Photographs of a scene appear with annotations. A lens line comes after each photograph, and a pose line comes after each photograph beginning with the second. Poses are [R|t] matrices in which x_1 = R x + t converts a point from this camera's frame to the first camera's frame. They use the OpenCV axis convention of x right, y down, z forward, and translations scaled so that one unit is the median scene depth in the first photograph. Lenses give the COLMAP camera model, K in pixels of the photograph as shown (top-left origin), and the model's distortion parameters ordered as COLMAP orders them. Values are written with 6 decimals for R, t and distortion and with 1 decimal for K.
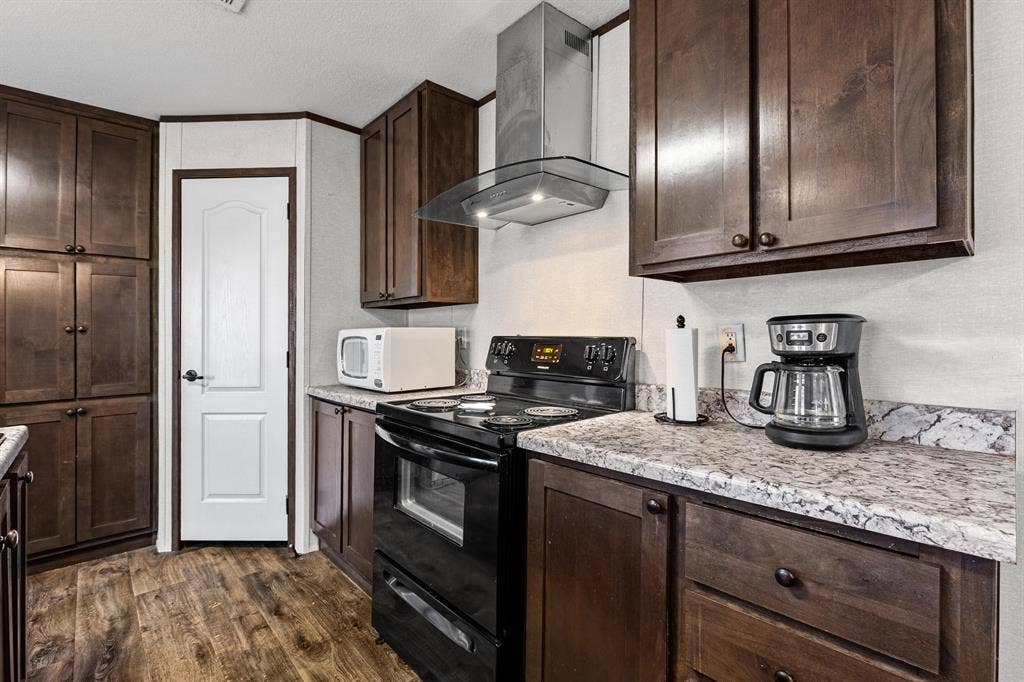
lens RADIAL K [[460.5, 0, 510.3], [0, 460.5, 335.9], [0, 0, 1]] dist [-0.001645, -0.000044]
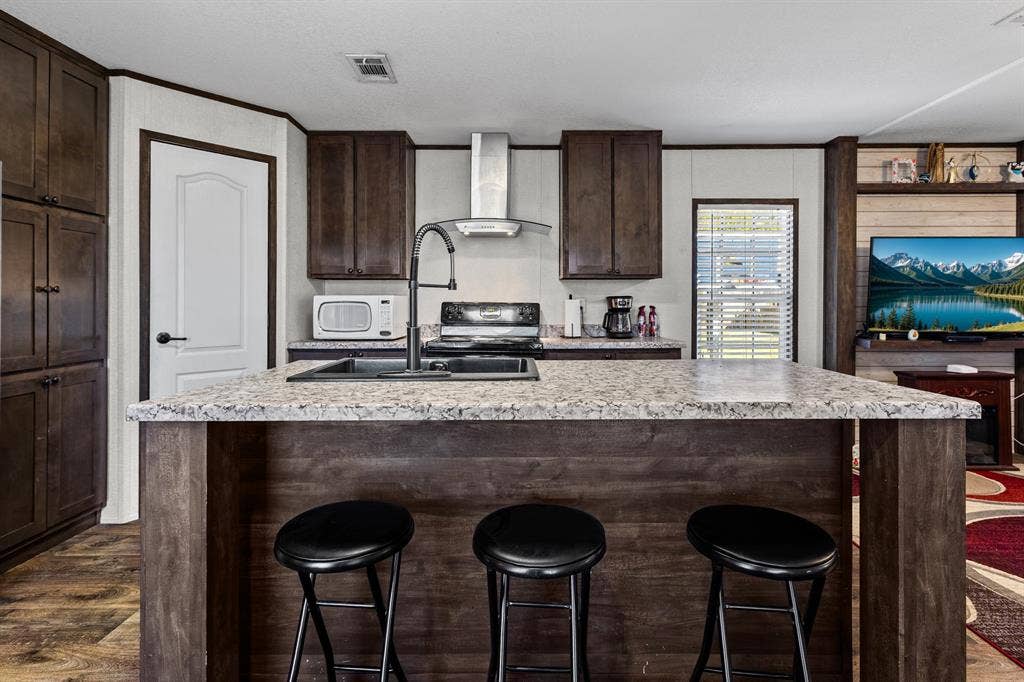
lens RADIAL K [[474.3, 0, 516.1], [0, 474.3, 307.4], [0, 0, 1]] dist [-0.000871, -0.000440]
pose [[0.678601, 0.001945, 0.734504, -1.000705], [-0.005676, 0.999981, 0.002595, 0.012026], [-0.734485, -0.005930, 0.678599, -0.293280]]
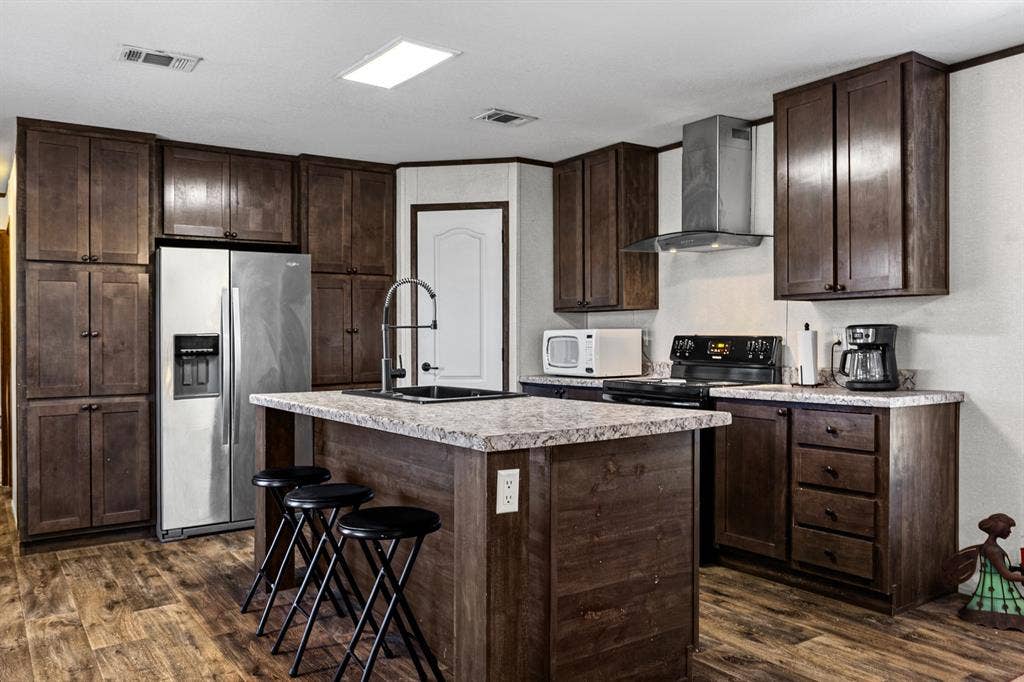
lens RADIAL K [[768.1, 0, 511.2], [0, 768.1, 344.1], [0, 0, 1]] dist [0.000604, -0.000285]
pose [[0.991621, -0.000317, -0.129180, -0.200604], [0.001790, 0.999935, 0.011290, -0.000526], [0.129168, -0.011426, 0.991557, -1.146741]]
